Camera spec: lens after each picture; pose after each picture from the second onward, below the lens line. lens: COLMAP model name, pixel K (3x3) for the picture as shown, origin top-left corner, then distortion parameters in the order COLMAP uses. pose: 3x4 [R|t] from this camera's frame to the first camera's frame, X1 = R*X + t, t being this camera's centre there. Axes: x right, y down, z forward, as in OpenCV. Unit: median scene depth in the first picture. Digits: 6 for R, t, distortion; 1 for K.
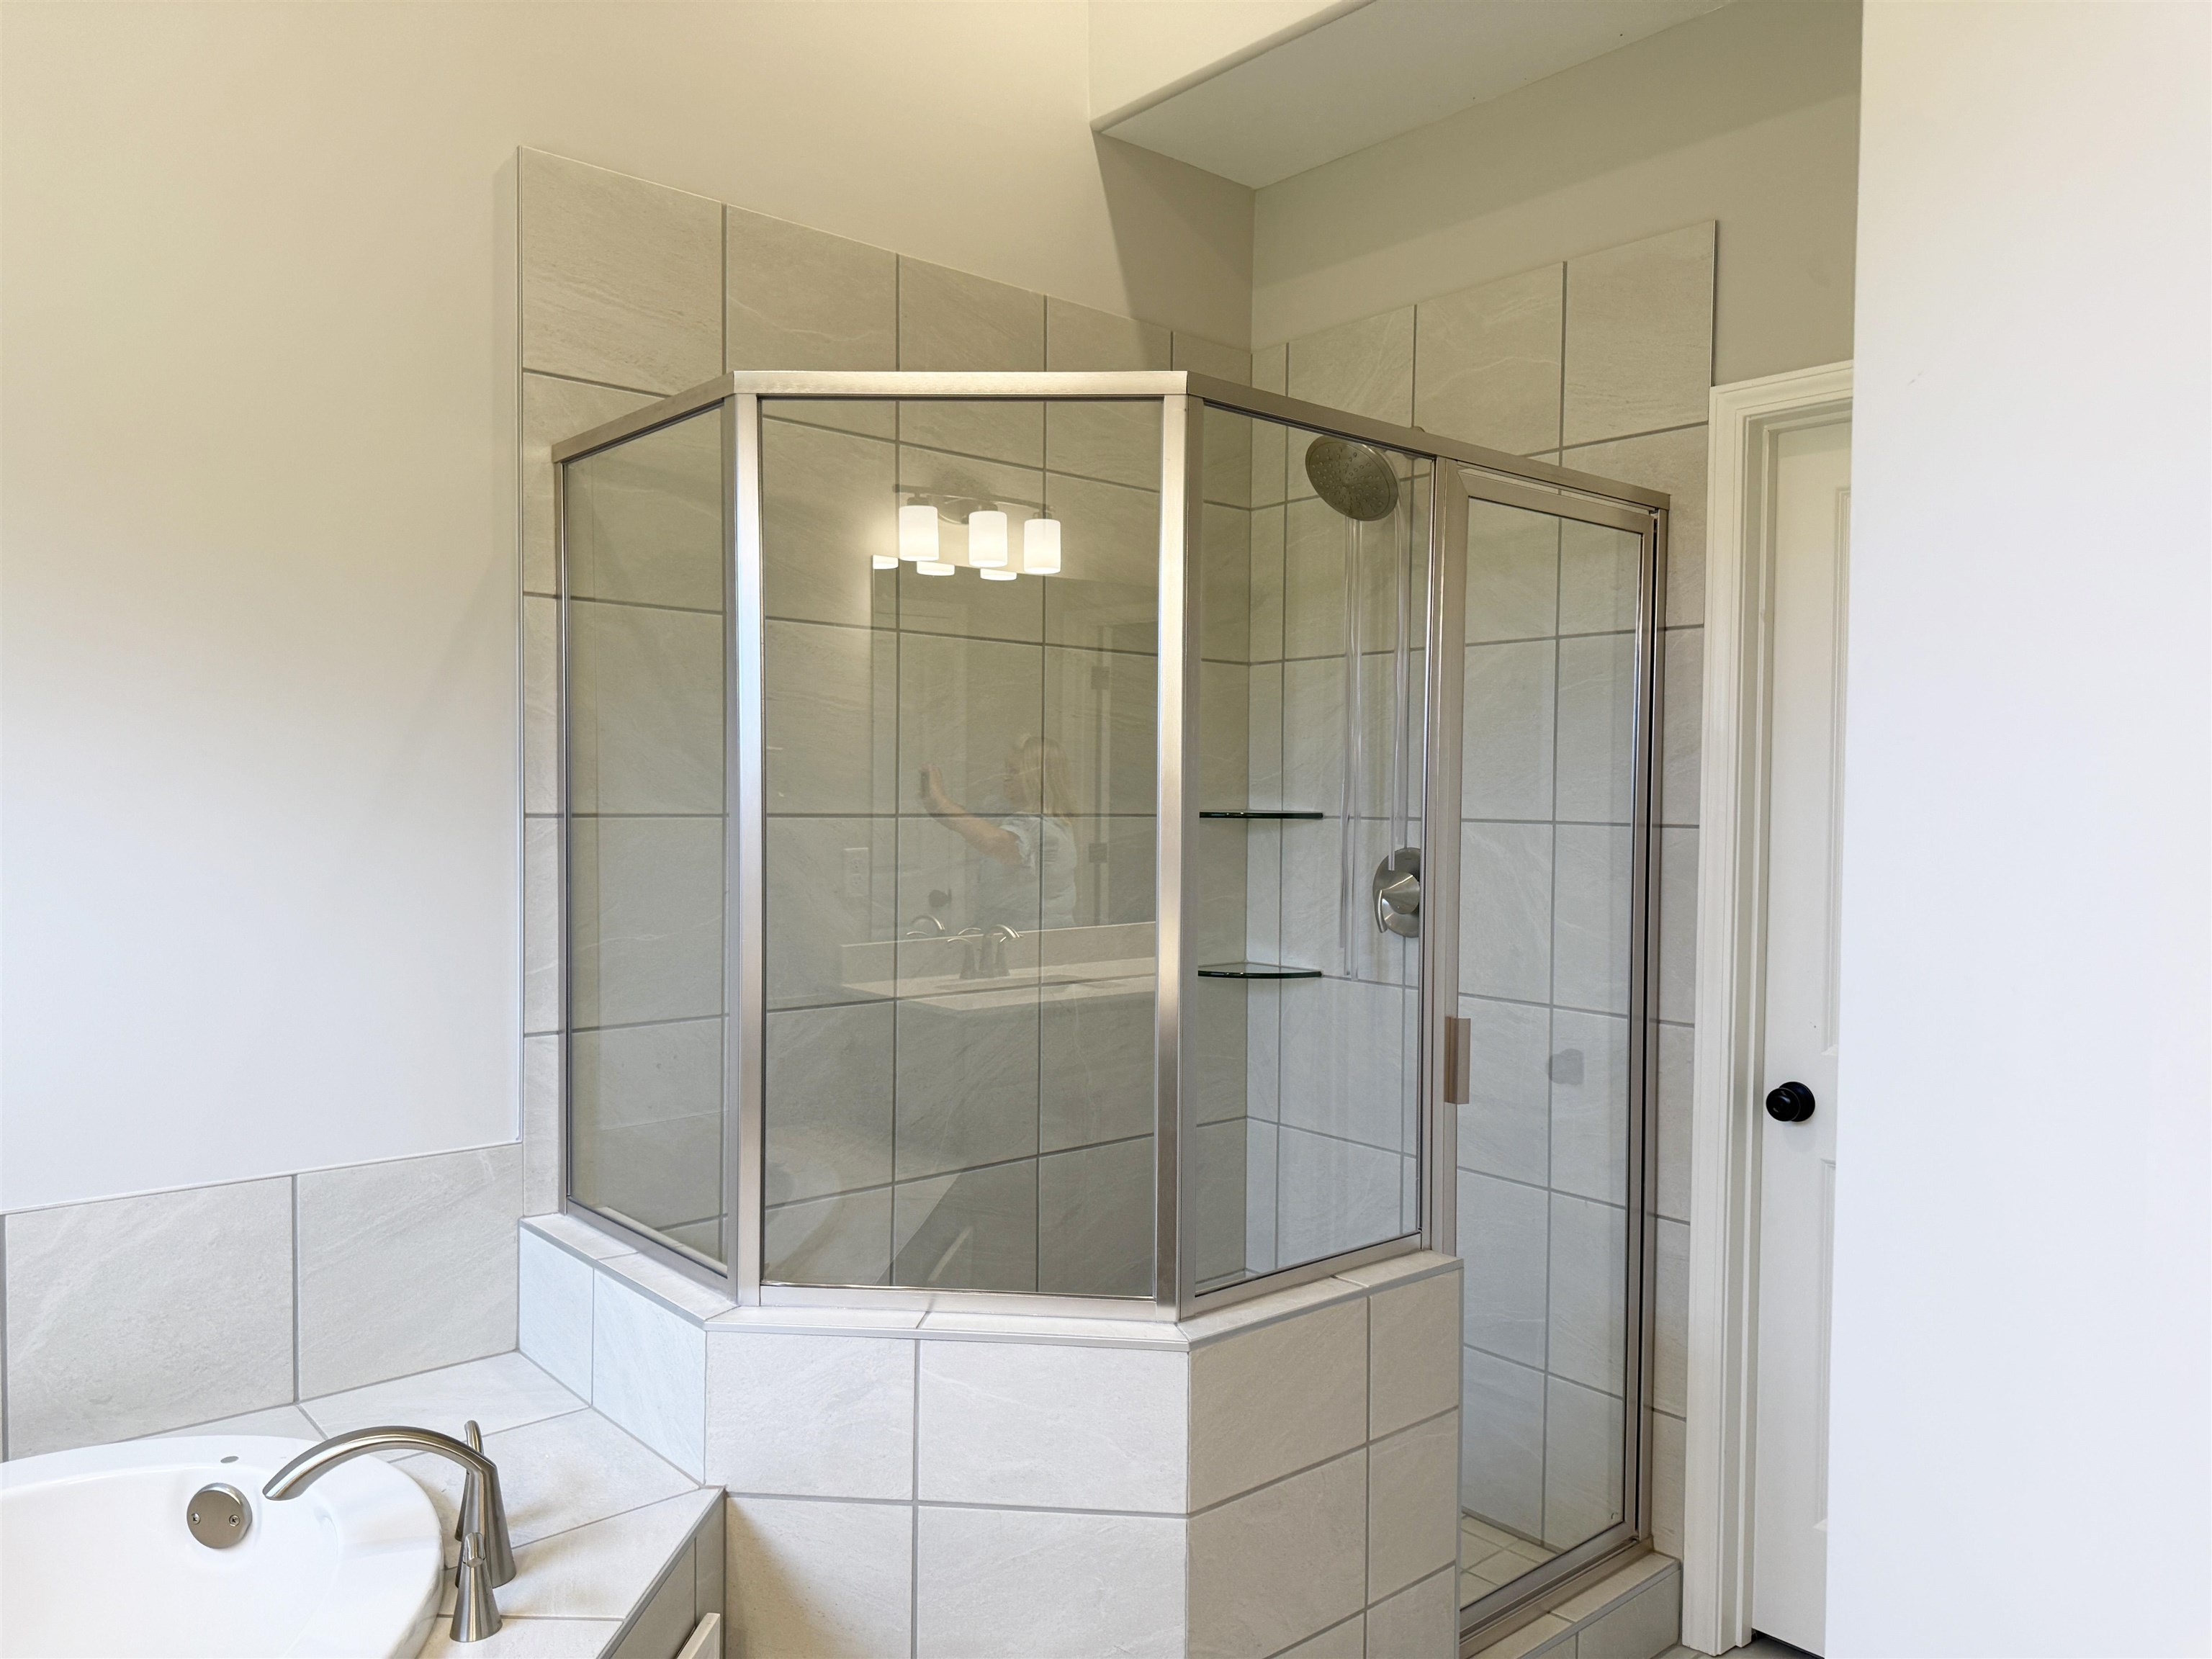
lens RADIAL K [[1567.5, 0, 1106.0], [0, 1567.5, 829.5], [0, 0, 1]] dist [0.009055, -0.008173]
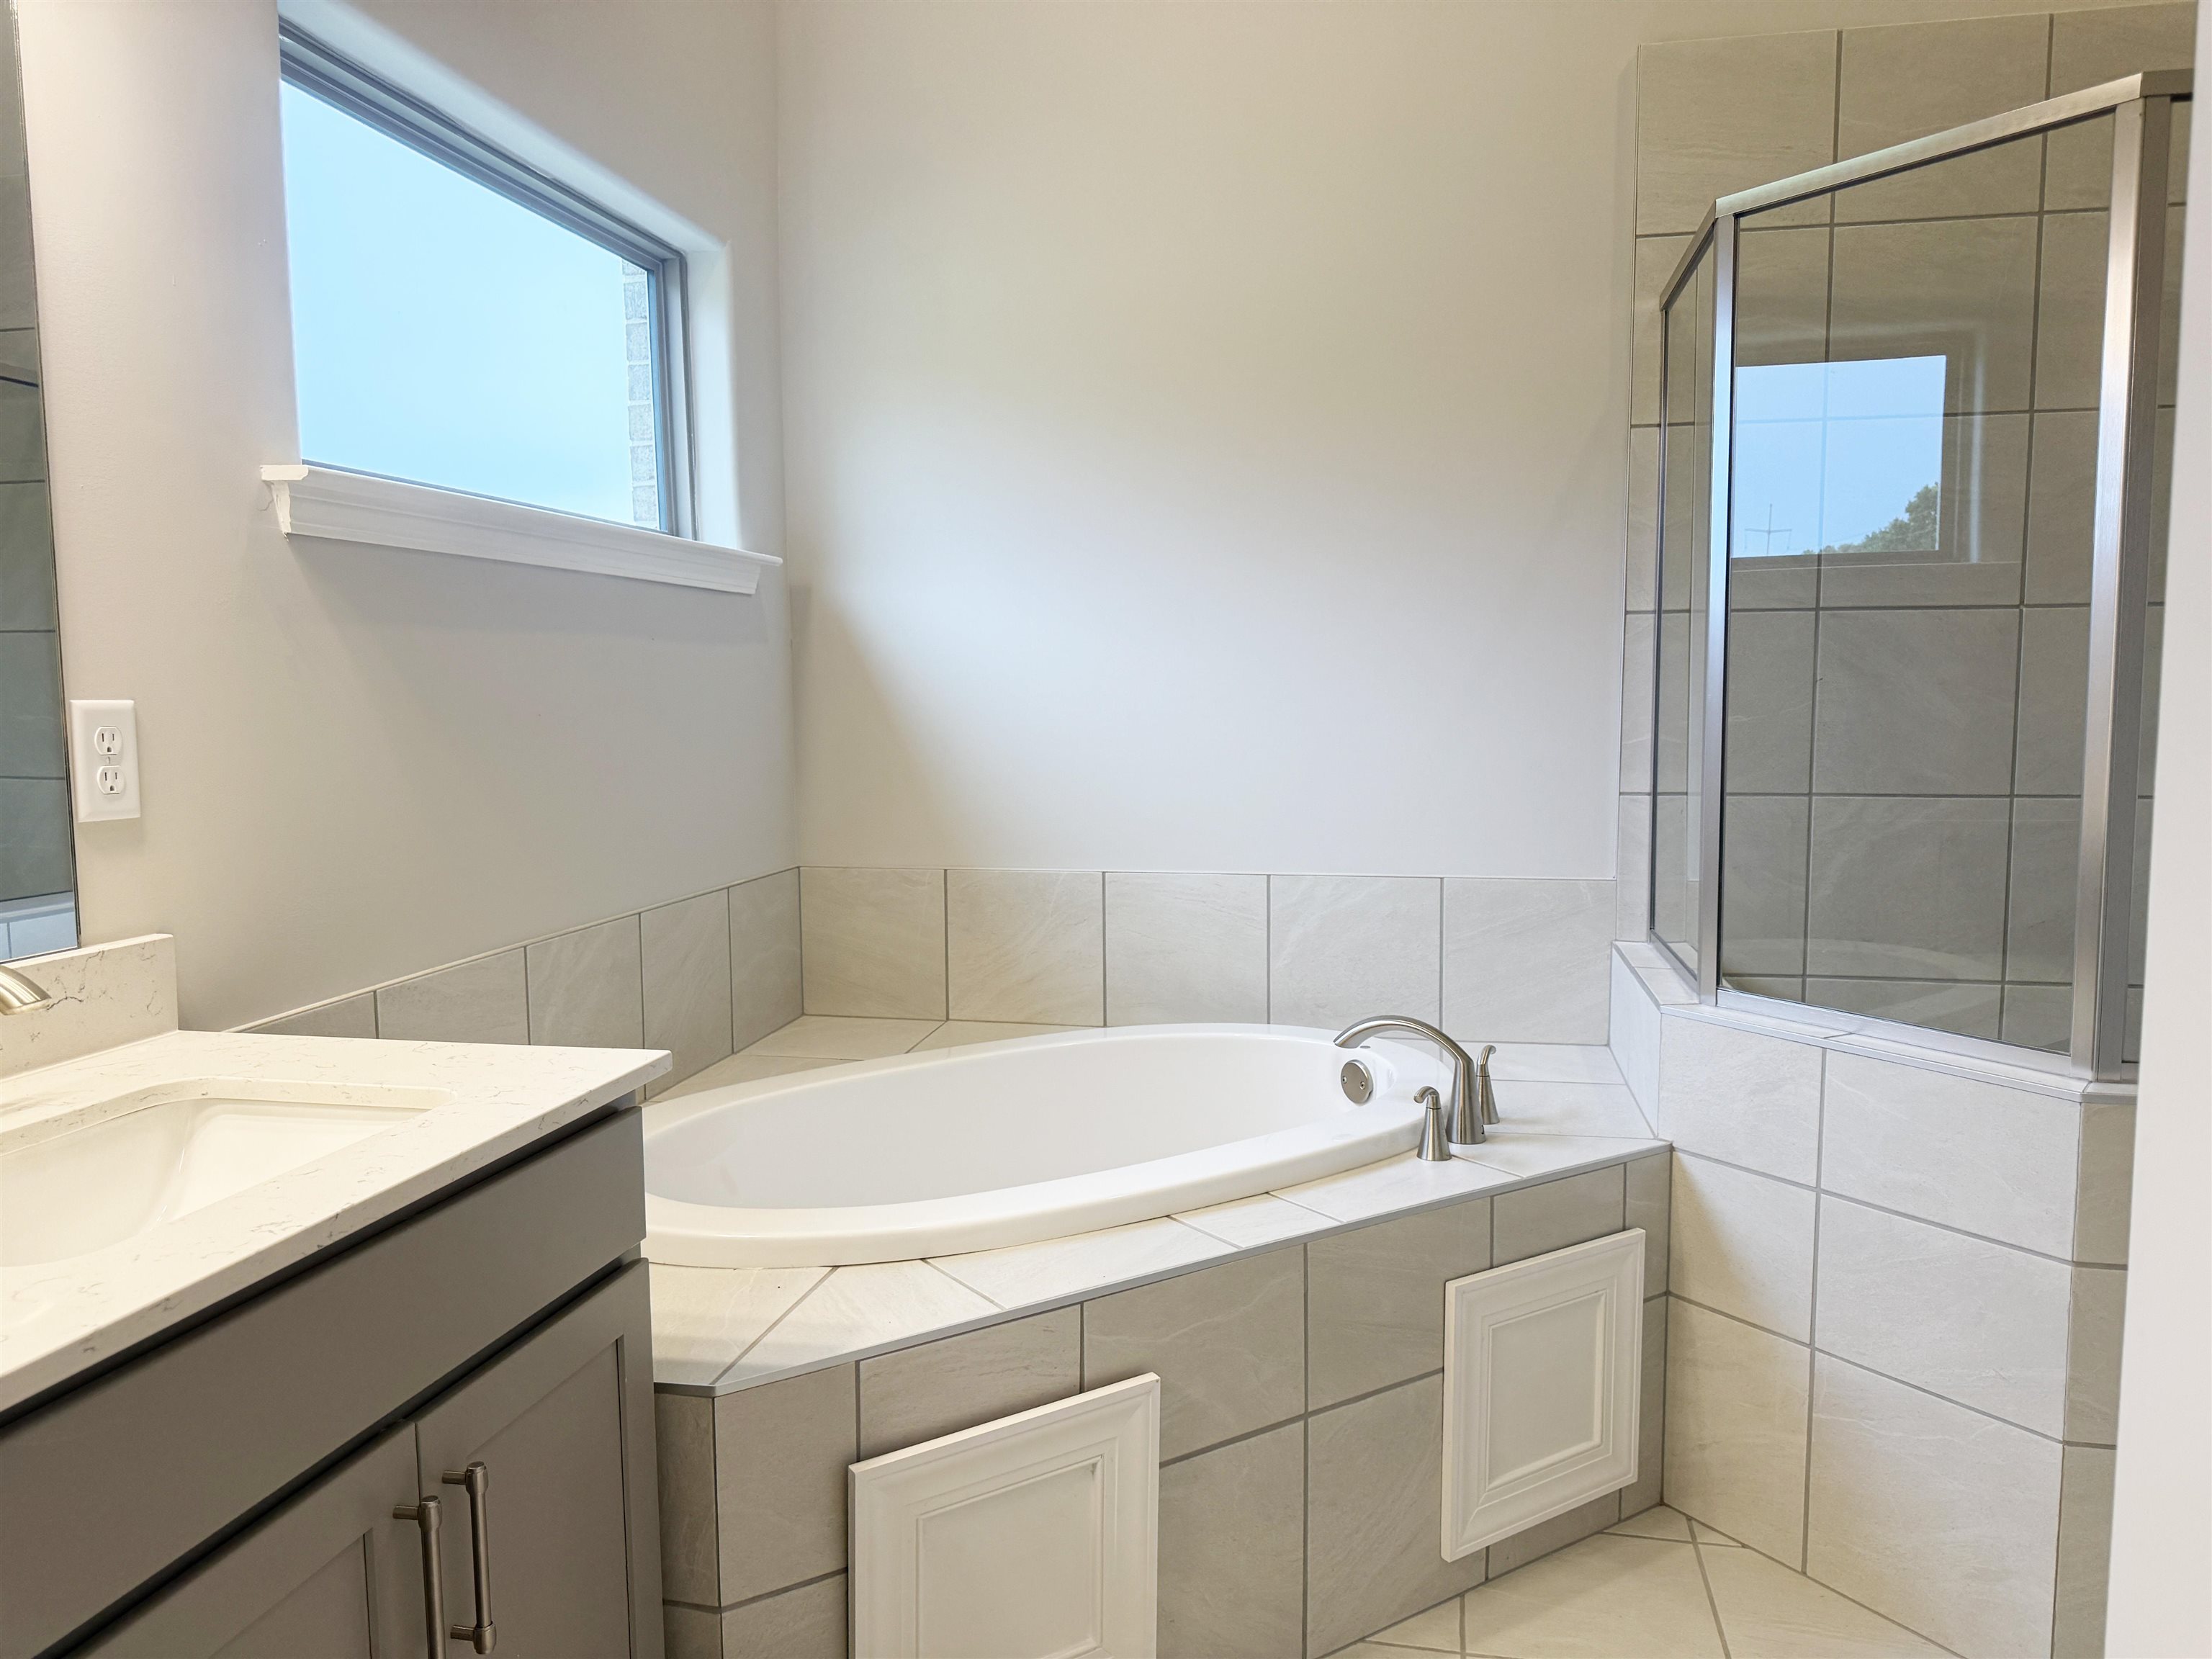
lens RADIAL K [[1567.5, 0, 1106.0], [0, 1567.5, 829.5], [0, 0, 1]] dist [0.009055, -0.008173]
pose [[0.605236, 0.055812, -0.794087, 0.432491], [-0.003945, 0.997737, 0.067118, 0.094581], [0.796037, -0.037489, 0.604086, -0.071625]]
